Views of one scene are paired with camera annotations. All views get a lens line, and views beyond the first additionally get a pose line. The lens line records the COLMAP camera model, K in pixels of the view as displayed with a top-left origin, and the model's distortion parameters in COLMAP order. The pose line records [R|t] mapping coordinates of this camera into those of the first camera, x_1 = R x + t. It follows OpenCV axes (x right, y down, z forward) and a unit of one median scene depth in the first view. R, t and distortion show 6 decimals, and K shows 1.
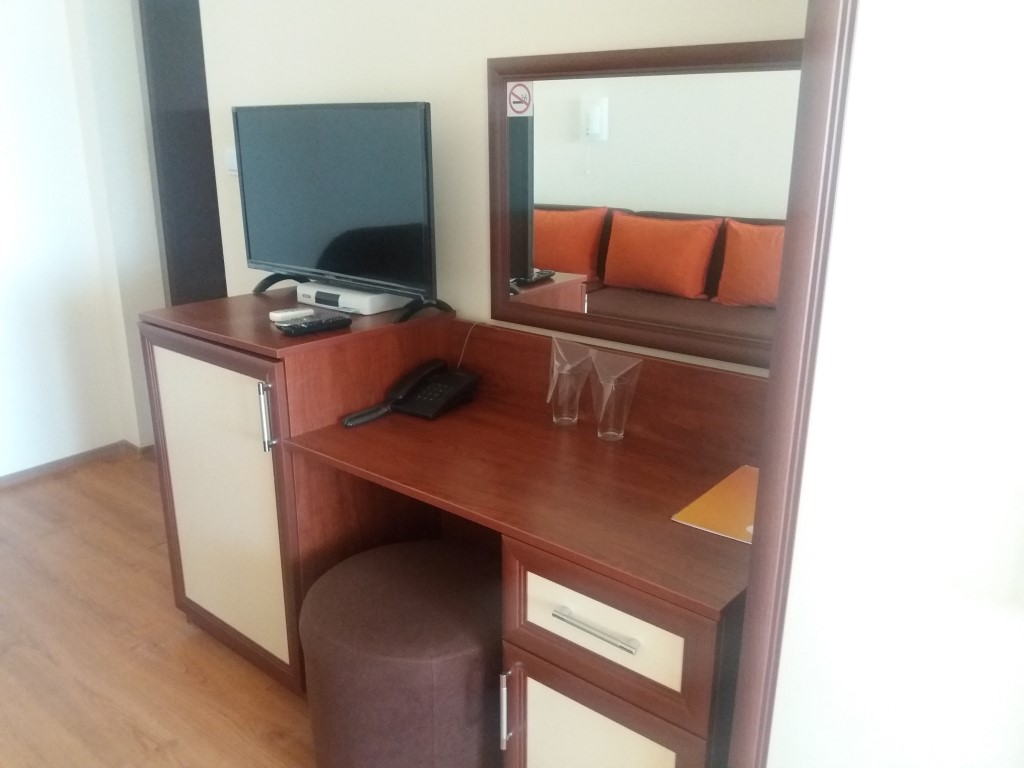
lens RADIAL K [[845.9, 0, 488.4], [0, 845.9, 385.3], [0, 0, 1]] dist [0.025475, -0.004175]
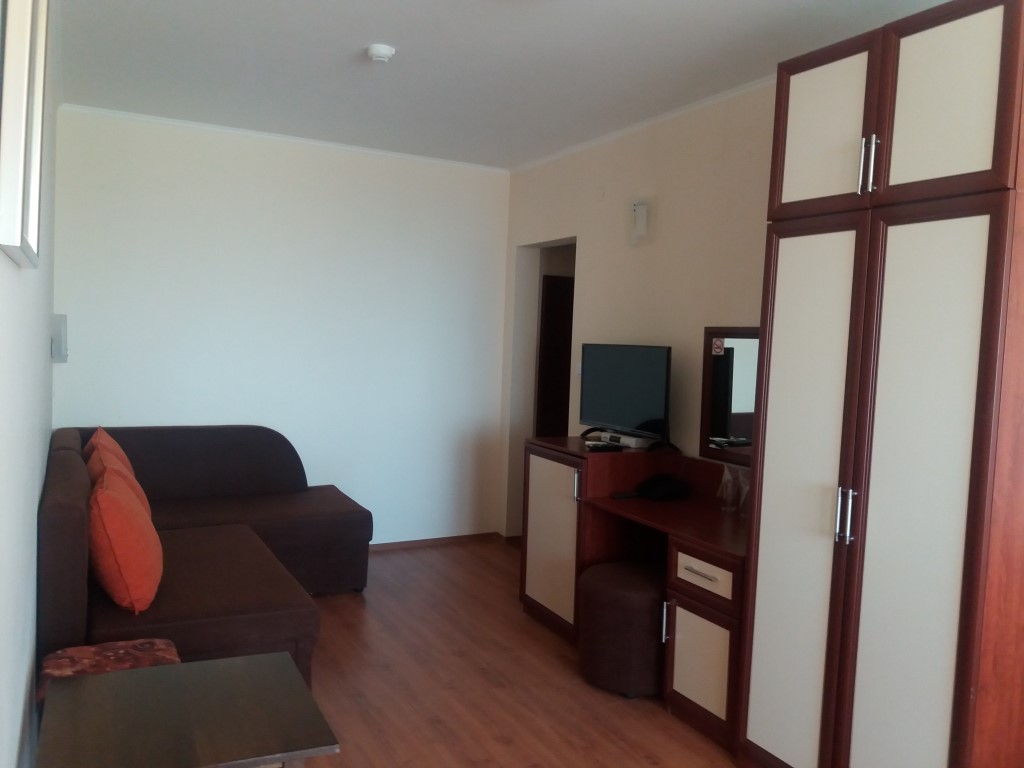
lens RADIAL K [[845.9, 0, 488.4], [0, 845.9, 385.3], [0, 0, 1]] dist [0.025475, -0.004175]
pose [[0.918351, 0.055722, -0.391824, 0.325495], [-0.148905, 0.965940, -0.211631, 0.255631], [0.366686, 0.252696, 0.895369, -0.966184]]
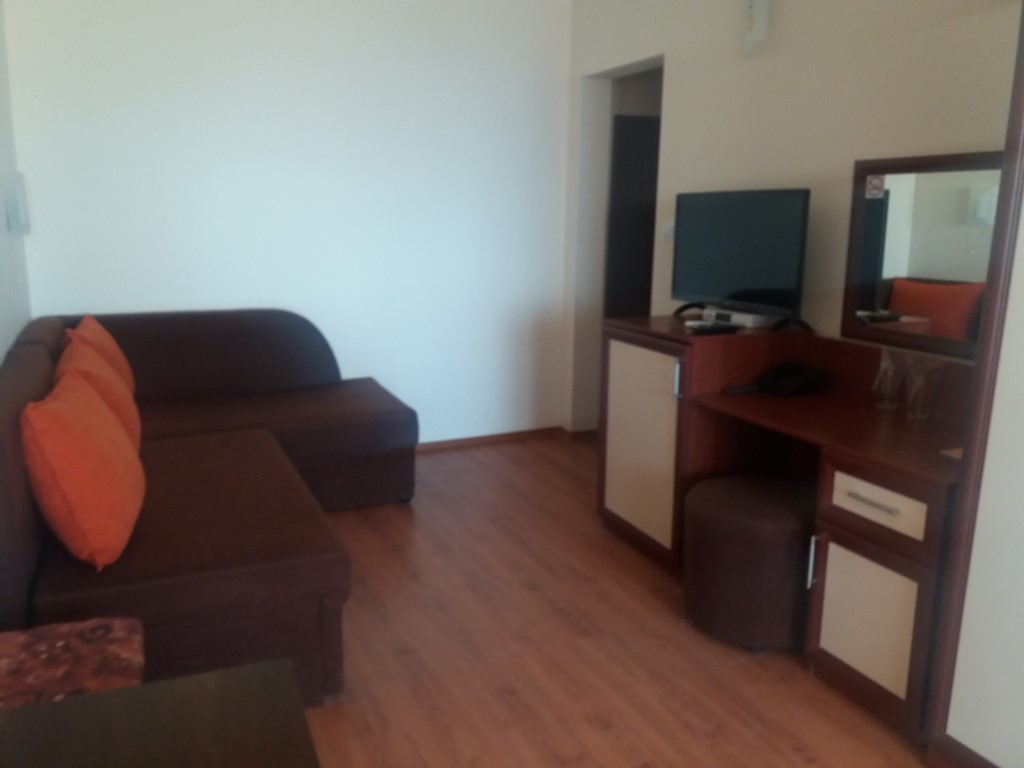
lens RADIAL K [[836.4, 0, 489.3], [0, 836.4, 383.8], [0, 0, 1]] dist [0.068630, -0.002709]
pose [[0.898968, 0.093655, -0.427884, 0.097828], [-0.133018, 0.989111, -0.062971, 0.182401], [0.417327, 0.113525, 0.901637, -0.569853]]
